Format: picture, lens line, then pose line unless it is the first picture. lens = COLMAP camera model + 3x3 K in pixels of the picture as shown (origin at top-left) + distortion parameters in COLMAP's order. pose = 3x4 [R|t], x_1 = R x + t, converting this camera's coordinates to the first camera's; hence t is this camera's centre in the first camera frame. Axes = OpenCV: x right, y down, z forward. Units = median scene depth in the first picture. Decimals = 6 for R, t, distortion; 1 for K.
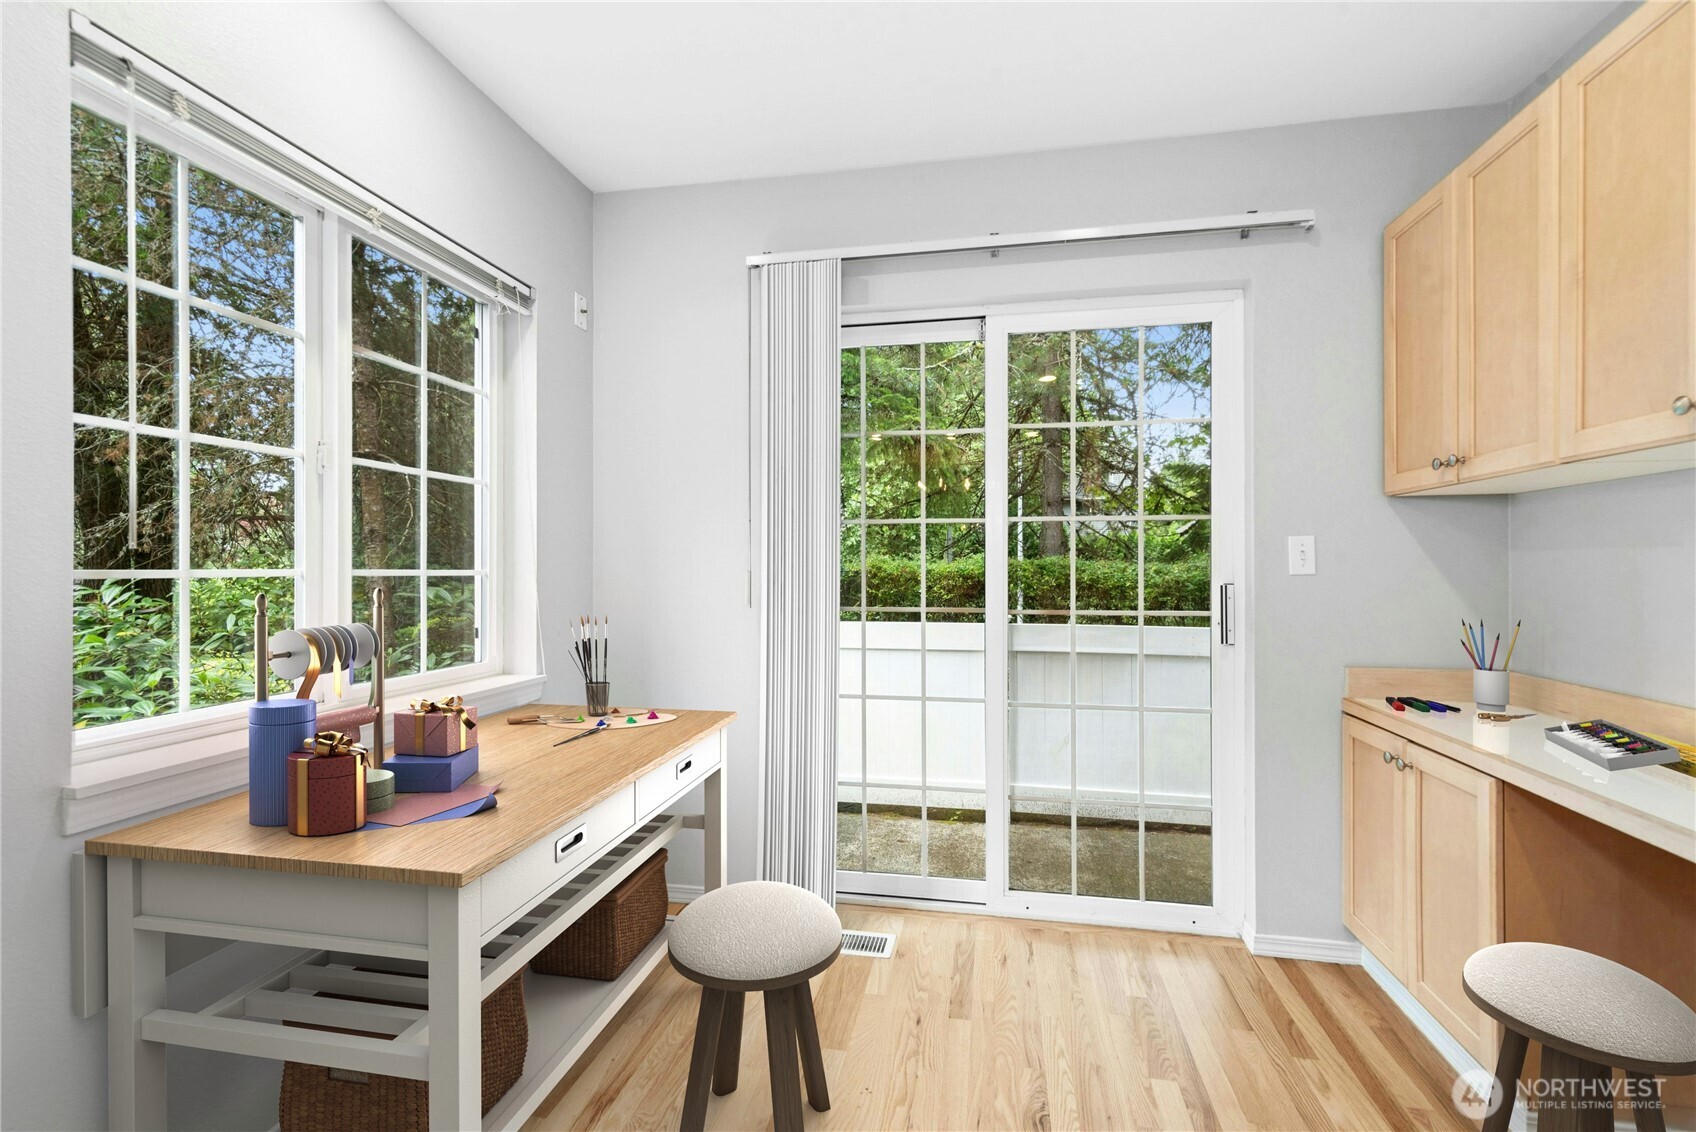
lens RADIAL K [[769.8, 0, 846.0], [0, 769.8, 563.3], [0, 0, 1]] dist [0.019717, 0.000388]
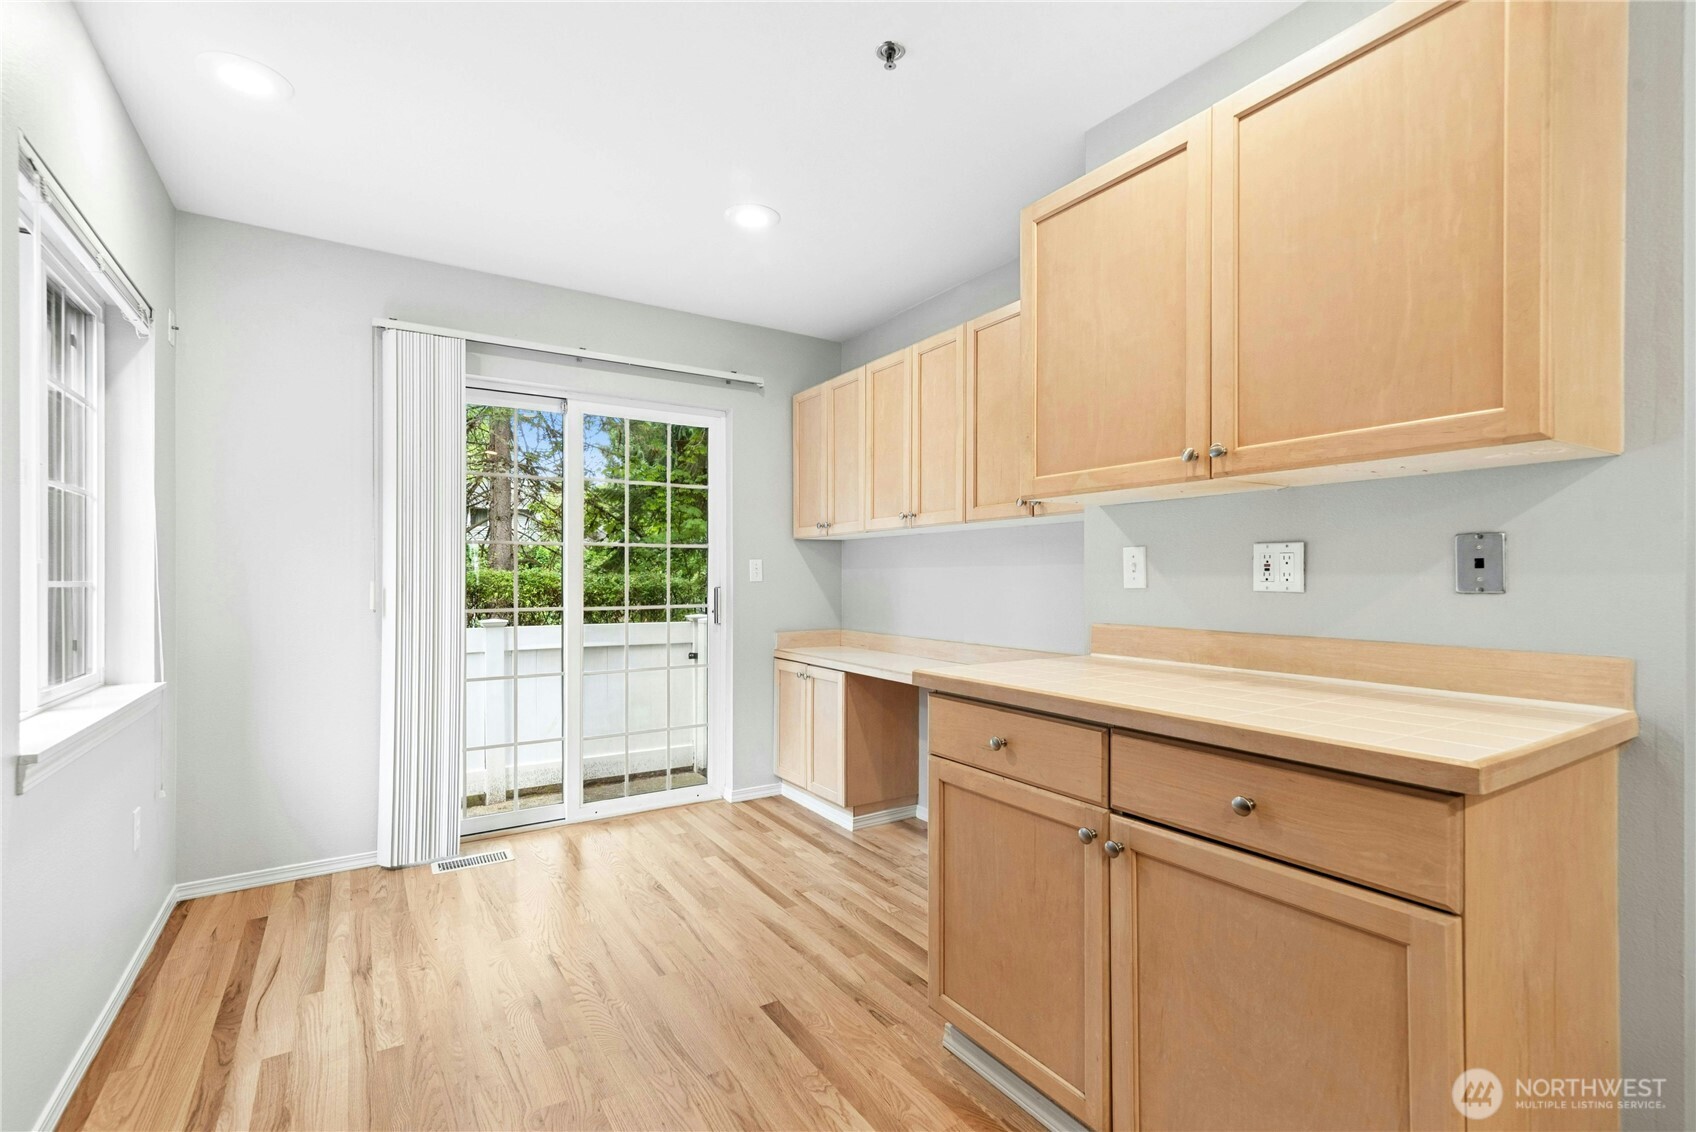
lens RADIAL K [[769.8, 0, 850.5], [0, 769.8, 574.1], [0, 0, 1]] dist [0.019717, 0.000388]
pose [[0.725213, 0.001187, 0.688523, -0.465560], [-0.001588, 0.999999, -0.000052, -0.002552], [-0.688523, -0.001055, 0.725214, -0.421237]]
